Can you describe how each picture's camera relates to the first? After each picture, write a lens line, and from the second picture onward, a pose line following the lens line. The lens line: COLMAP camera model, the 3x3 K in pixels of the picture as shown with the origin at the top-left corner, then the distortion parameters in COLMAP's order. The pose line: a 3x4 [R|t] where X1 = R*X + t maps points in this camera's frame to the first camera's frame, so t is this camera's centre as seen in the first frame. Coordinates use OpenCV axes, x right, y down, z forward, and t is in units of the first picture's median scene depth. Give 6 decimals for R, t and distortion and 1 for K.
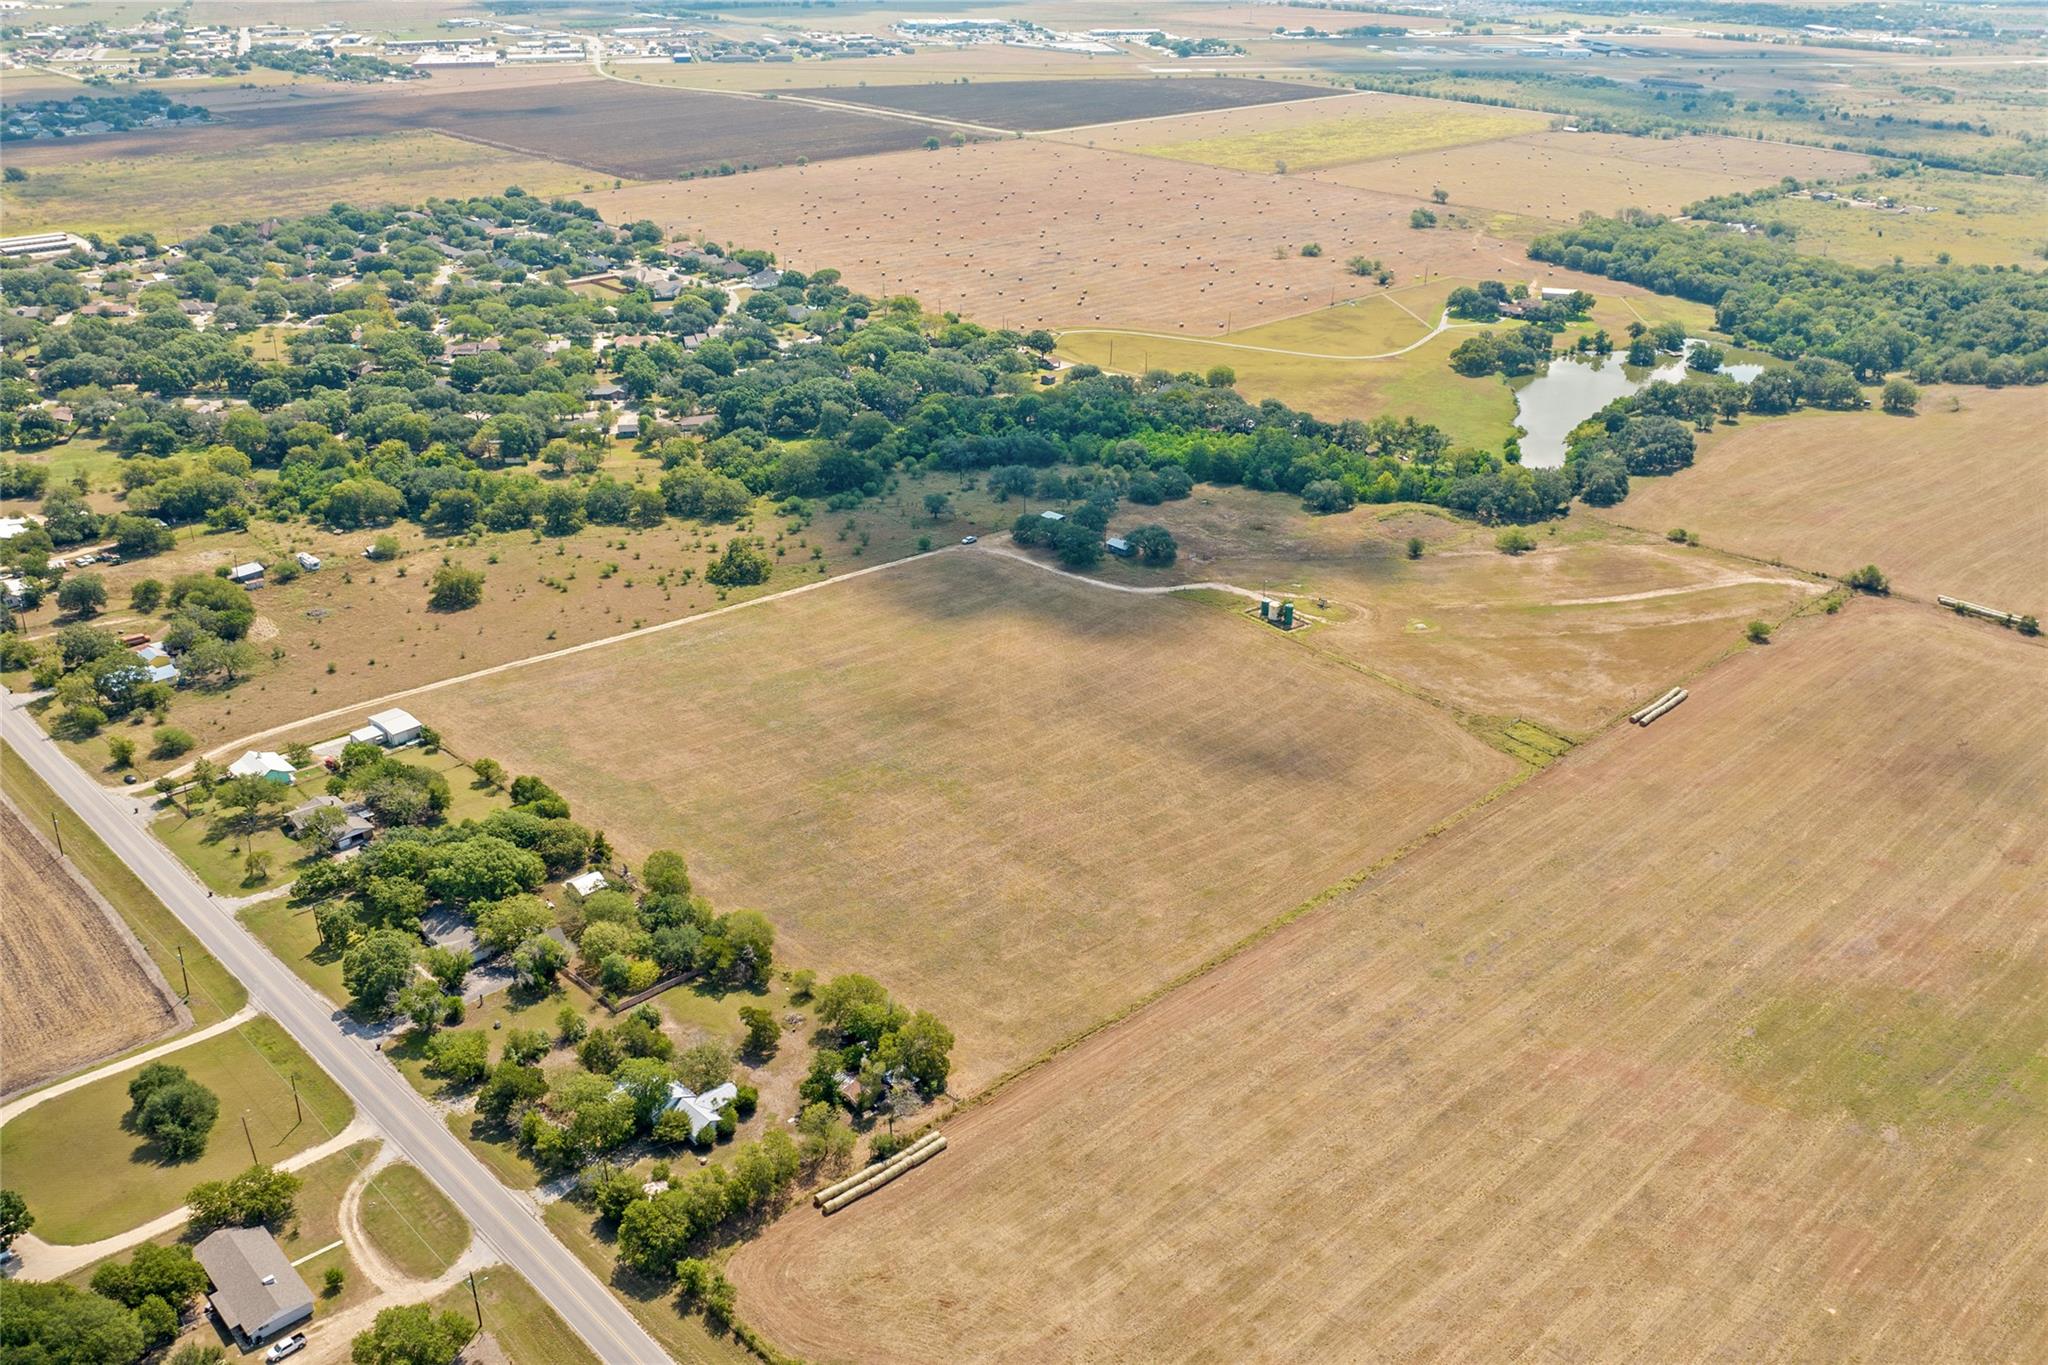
lens RADIAL K [[1703.4, 0, 1035.4], [0, 1703.4, 681.9], [0, 0, 1]] dist [-0.010064, -0.005347]
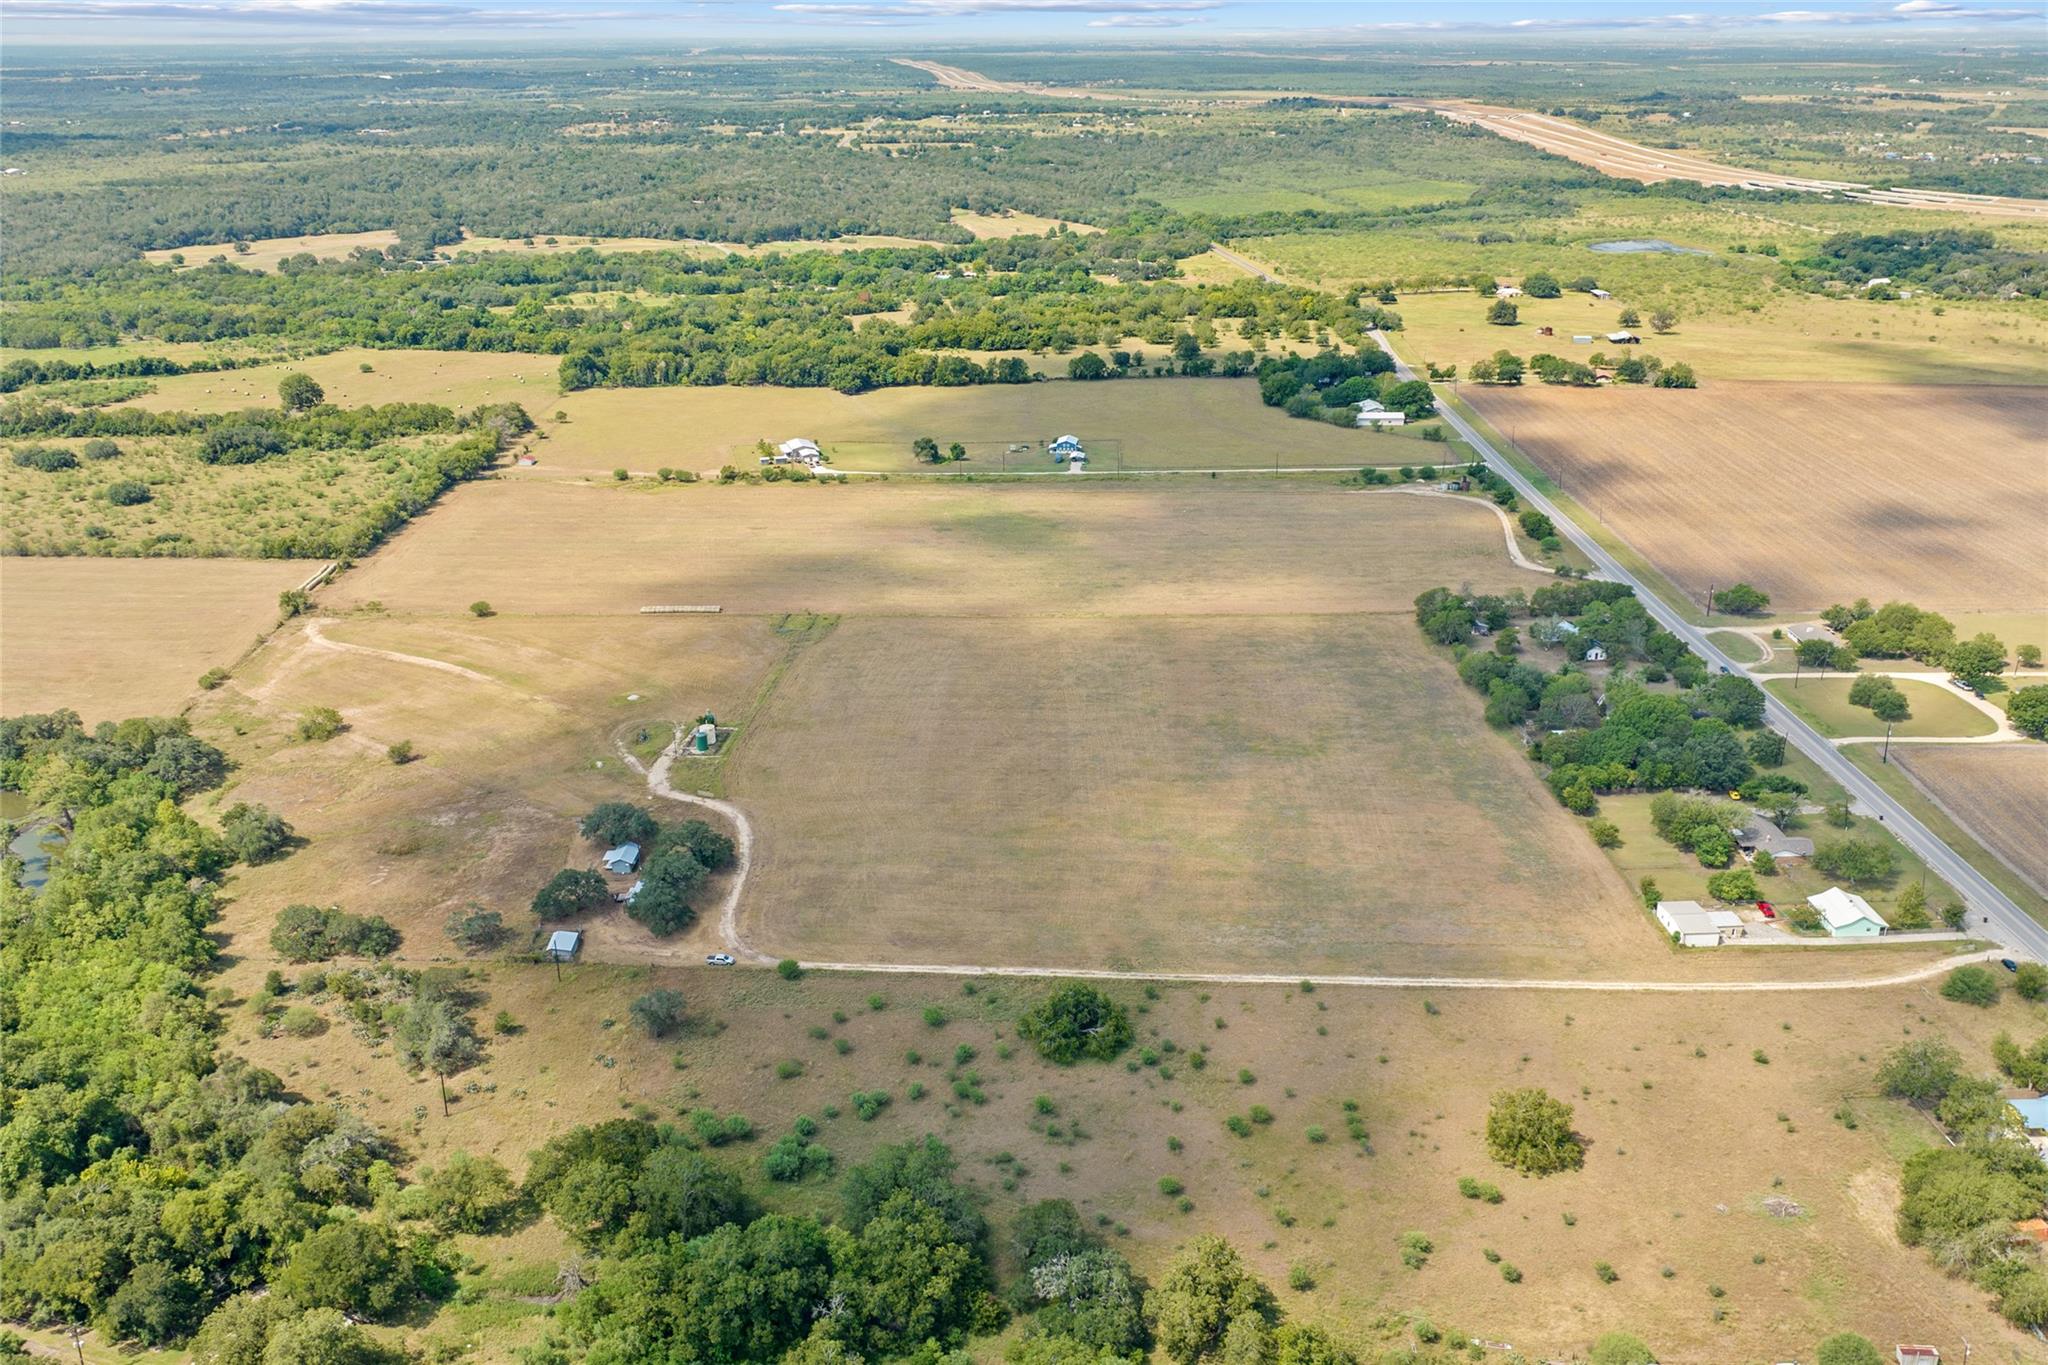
lens RADIAL K [[1703.4, 0, 1035.4], [0, 1703.4, 681.9], [0, 0, 1]] dist [-0.010064, -0.005347]
pose [[-0.727536, -0.251241, 0.638411, -0.530449], [0.294444, 0.726135, 0.621314, -0.547173], [-0.619672, 0.640005, -0.454313, 1.233466]]
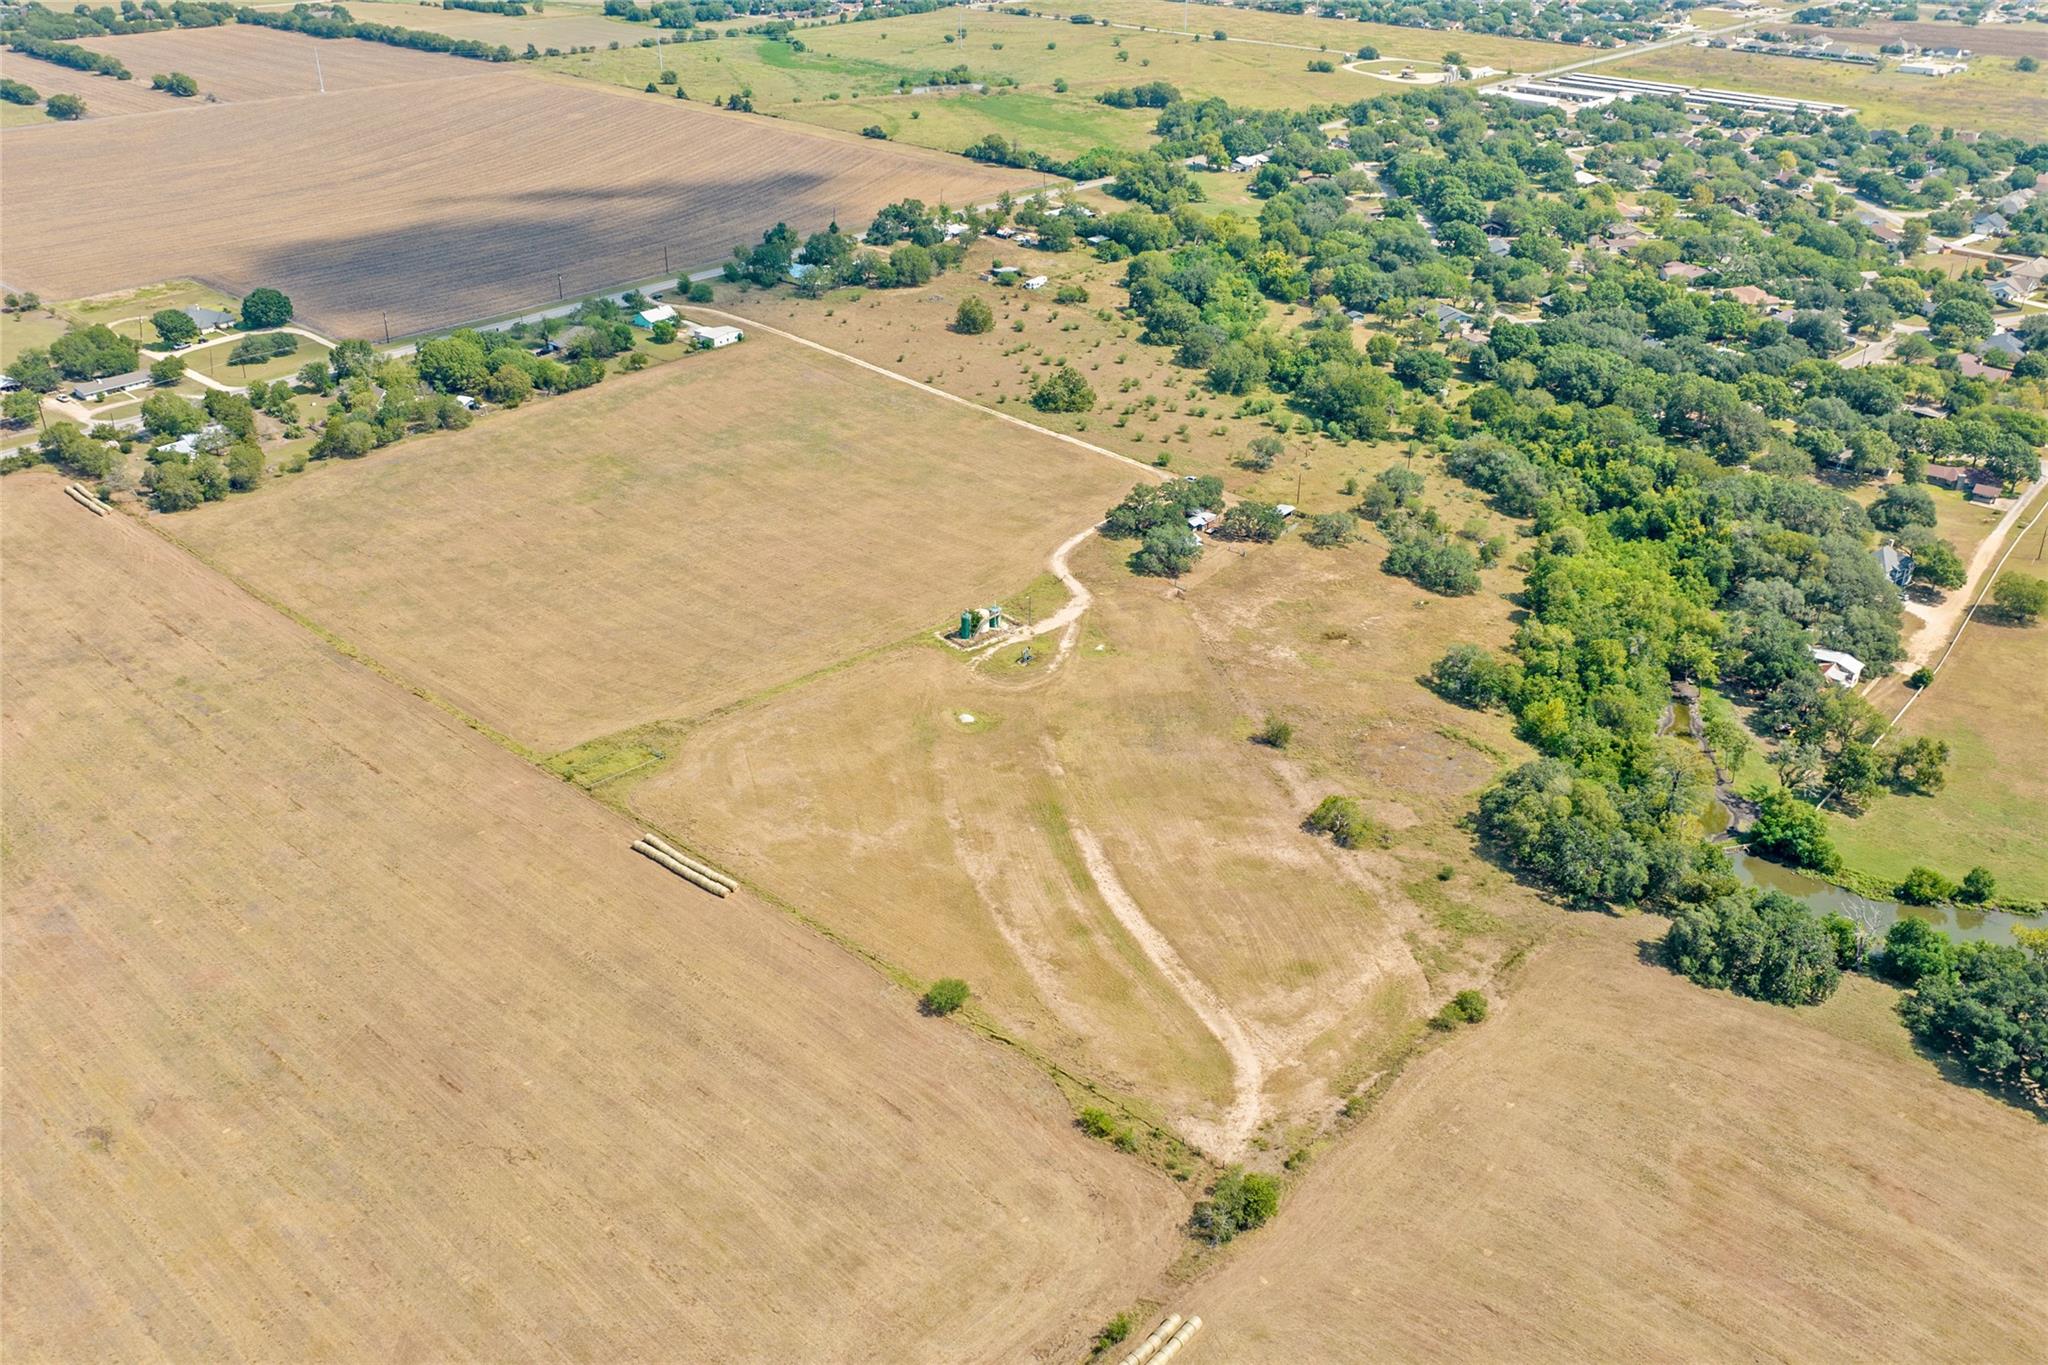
lens RADIAL K [[1703.4, 0, 1035.4], [0, 1703.4, 681.9], [0, 0, 1]] dist [-0.010064, -0.005347]
pose [[0.082452, 0.465435, -0.881233, 0.821870], [-0.430270, 0.814212, 0.389779, -0.325269], [0.898927, 0.347030, 0.267396, 0.789077]]
